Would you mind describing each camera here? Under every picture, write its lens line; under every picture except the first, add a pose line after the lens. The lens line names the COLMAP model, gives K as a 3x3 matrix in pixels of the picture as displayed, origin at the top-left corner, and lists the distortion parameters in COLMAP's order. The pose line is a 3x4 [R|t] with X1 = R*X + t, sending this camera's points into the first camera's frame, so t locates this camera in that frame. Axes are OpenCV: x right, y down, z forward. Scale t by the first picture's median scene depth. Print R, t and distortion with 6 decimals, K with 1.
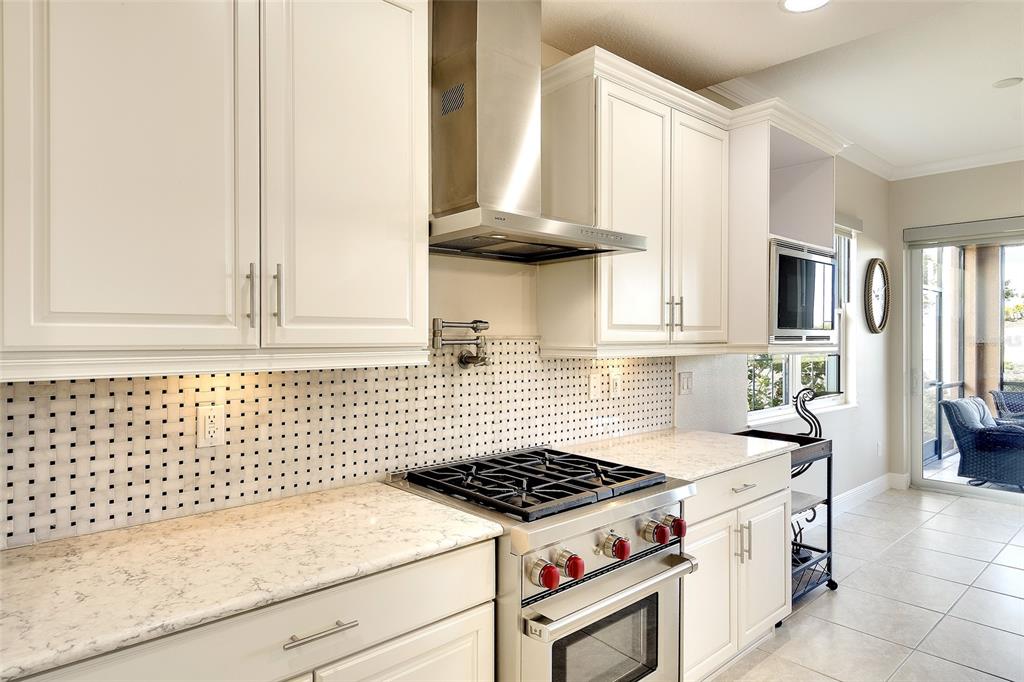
lens RADIAL K [[615.9, 0, 510.6], [0, 615.9, 334.9], [0, 0, 1]] dist [0.006785, 0.000807]
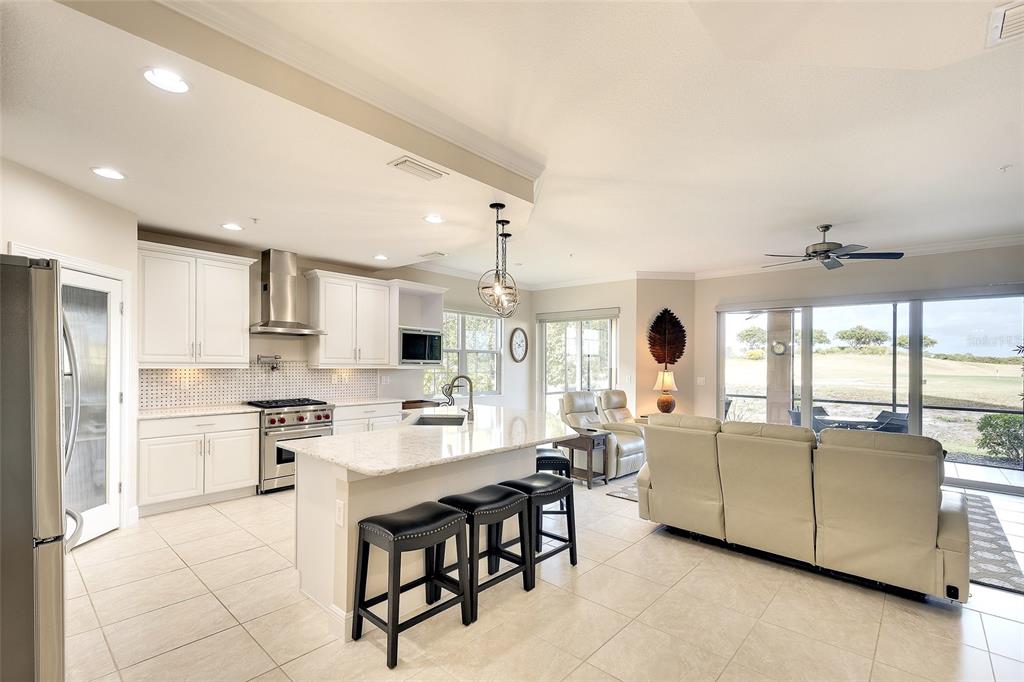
lens RADIAL K [[467.5, 0, 493.2], [0, 467.5, 362.7], [0, 0, 1]] dist [-0.001173, -0.000105]
pose [[0.996455, 0.012429, 0.083202, 0.379986], [-0.012591, 0.999920, 0.001417, -0.001947], [-0.083178, -0.002460, 0.996532, -0.657646]]
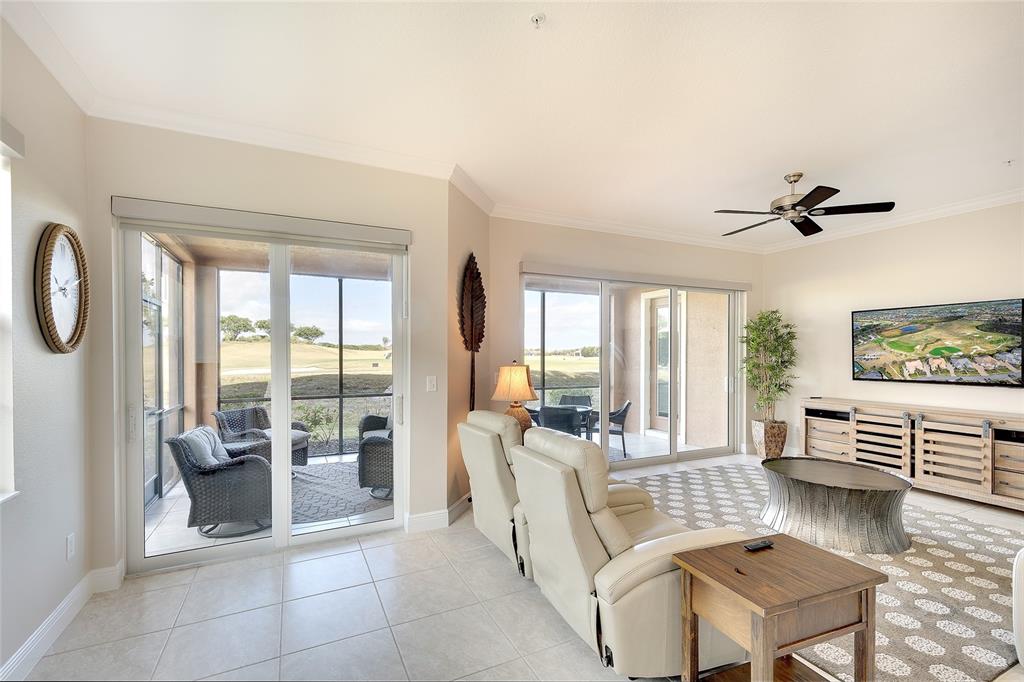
lens RADIAL K [[460.9, 0, 509.2], [0, 460.9, 357.2], [0, 0, 1]] dist [-0.000107, -0.000162]
pose [[0.288490, -0.009242, 0.957438, 0.308326], [0.003692, 0.999957, 0.008540, -0.001141], [-0.957476, 0.001071, 0.288512, 0.487043]]
